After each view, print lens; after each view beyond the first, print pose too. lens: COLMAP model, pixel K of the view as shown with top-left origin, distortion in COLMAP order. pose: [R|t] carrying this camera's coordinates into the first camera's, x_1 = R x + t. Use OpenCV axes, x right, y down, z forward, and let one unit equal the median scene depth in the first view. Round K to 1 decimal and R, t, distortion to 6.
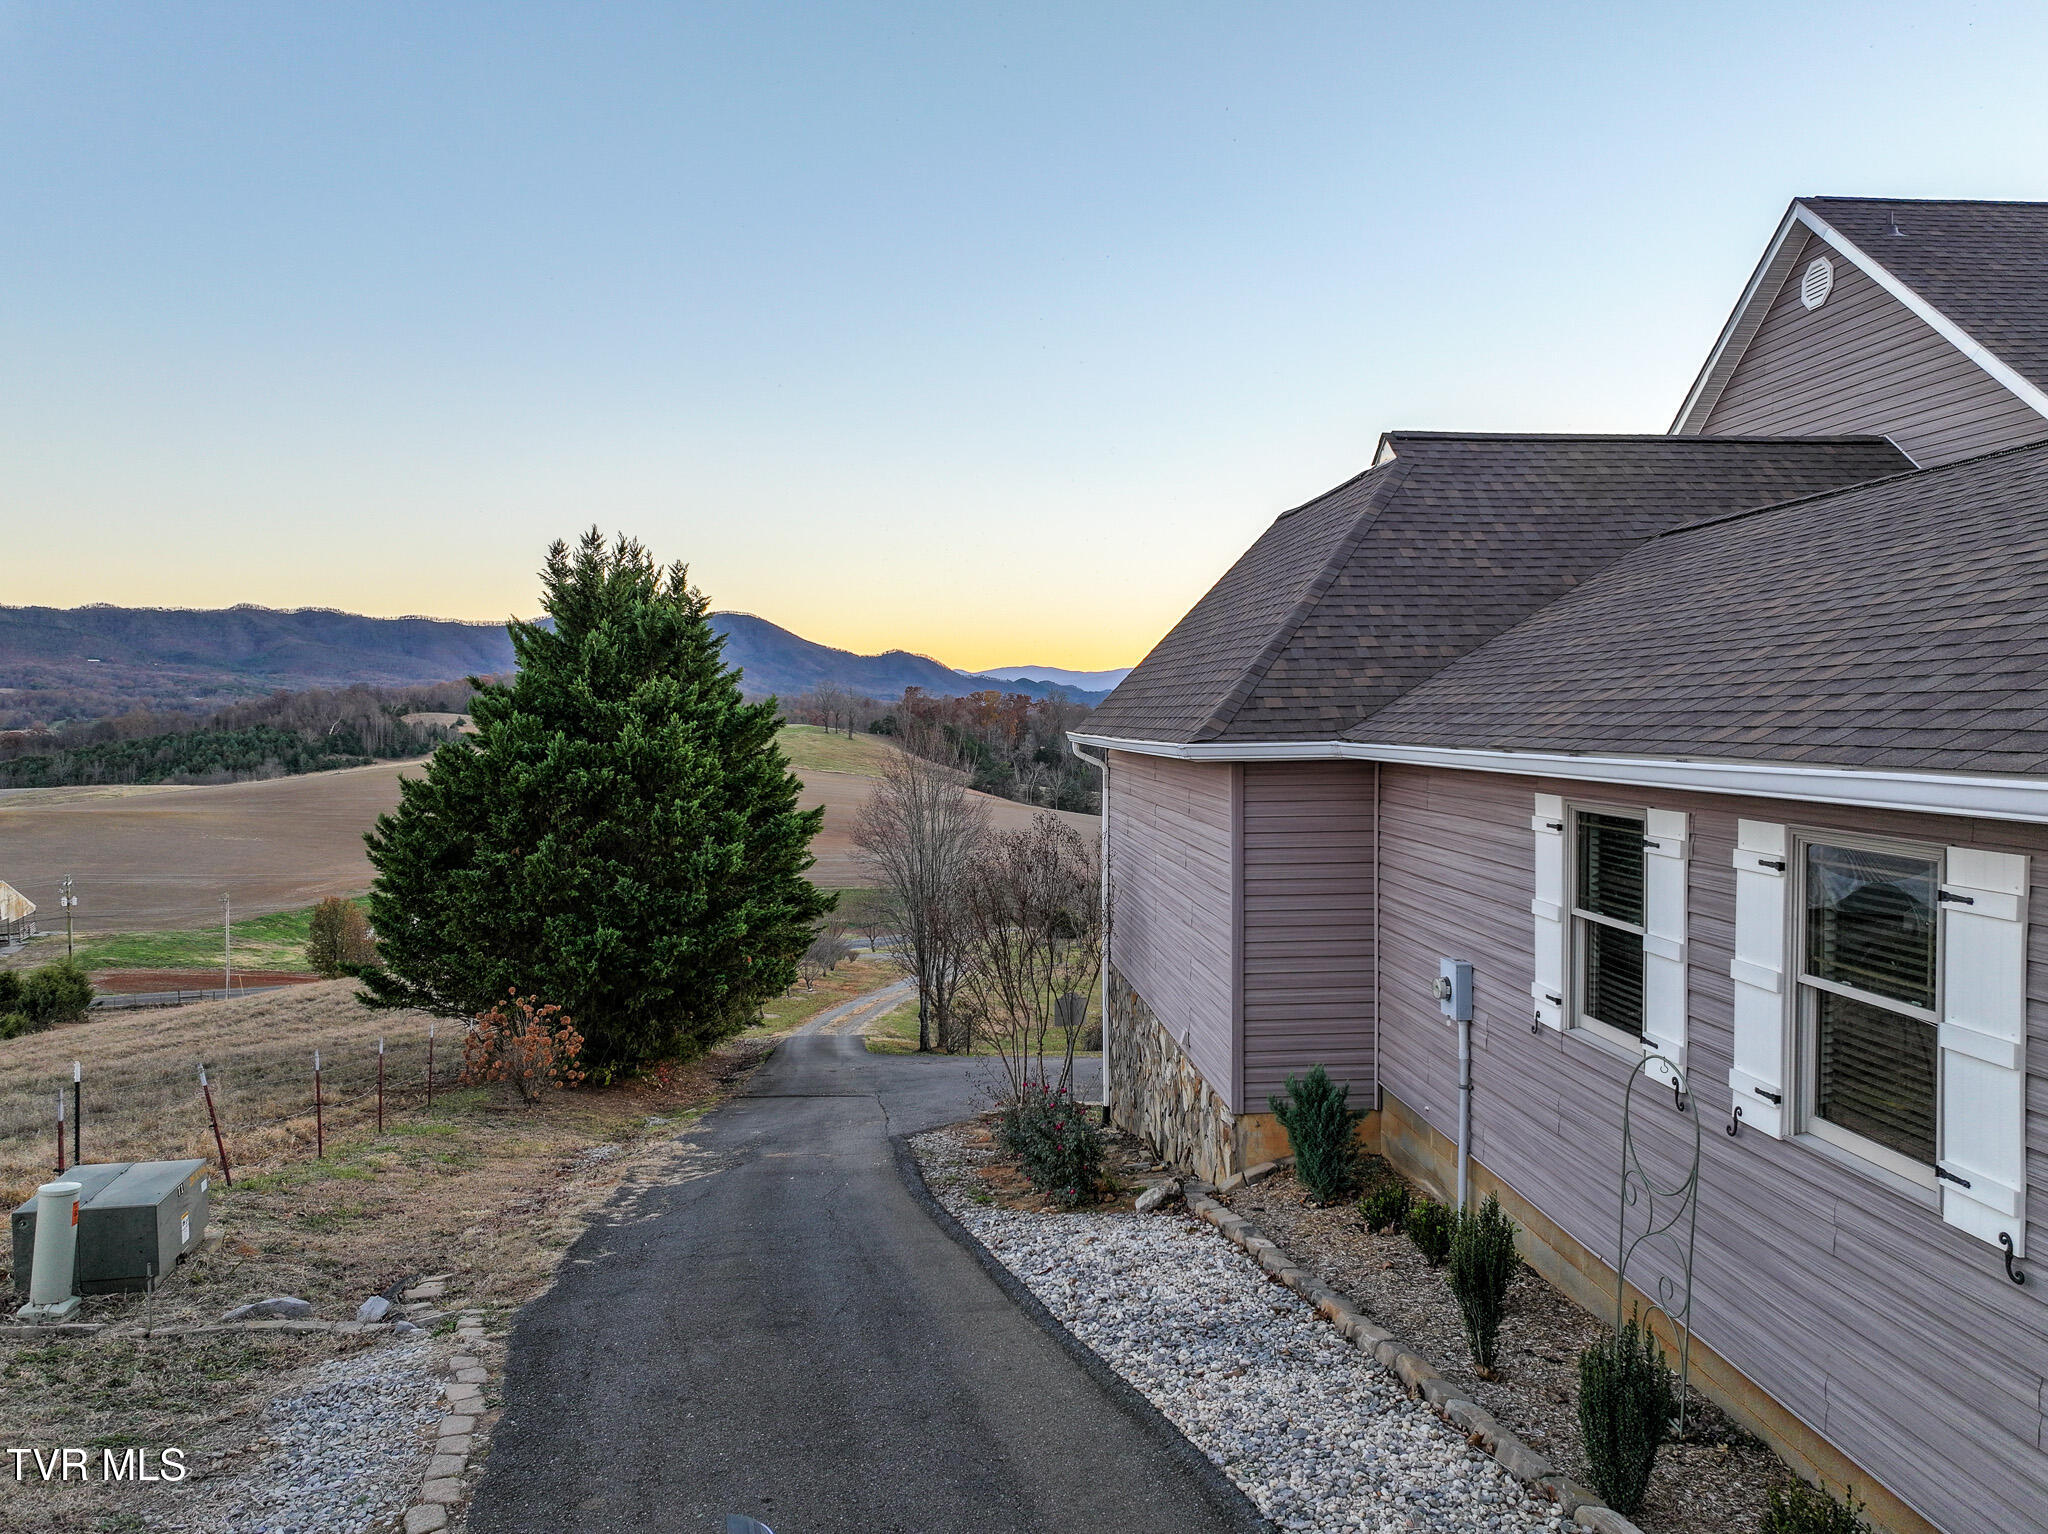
lens RADIAL K [[1426.1, 0, 1034.0], [0, 1426.1, 769.7], [0, 0, 1]] dist [-0.003879, 0.019634]
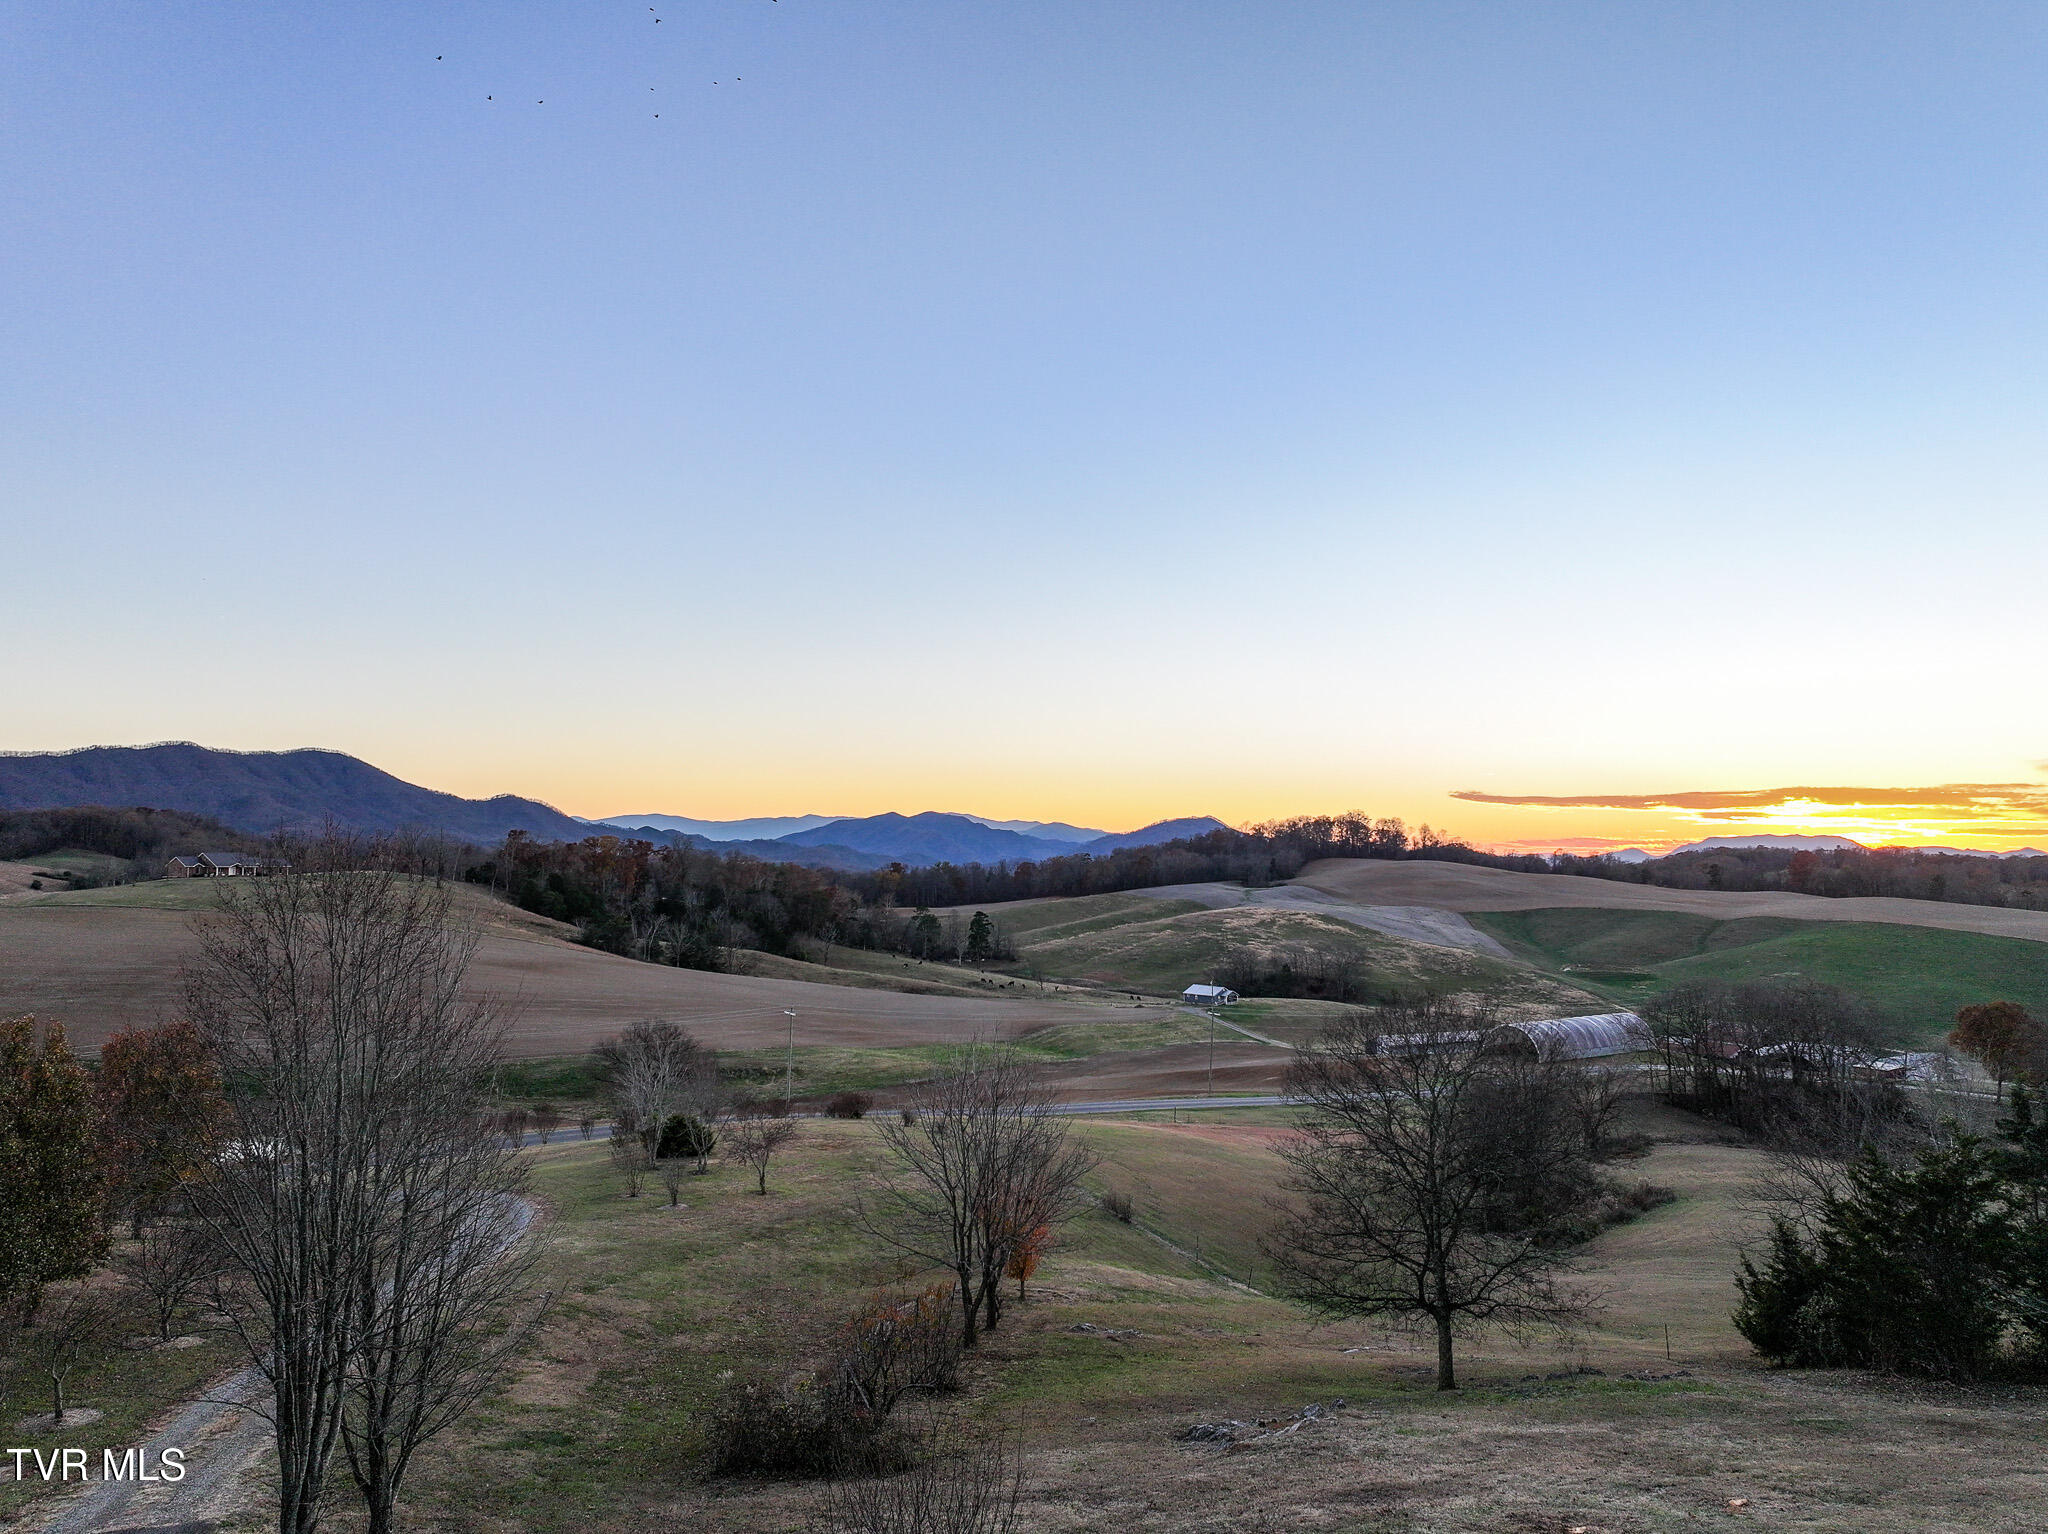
lens RADIAL K [[1426.1, 0, 1025.2], [0, 1426.1, 769.7], [0, 0, 1]] dist [-0.003879, 0.019634]
pose [[0.968312, 0.025348, 0.248455, 0.018189], [0.001141, 0.994377, -0.105895, -0.008149], [-0.249743, 0.102823, 0.962838, 1.029084]]
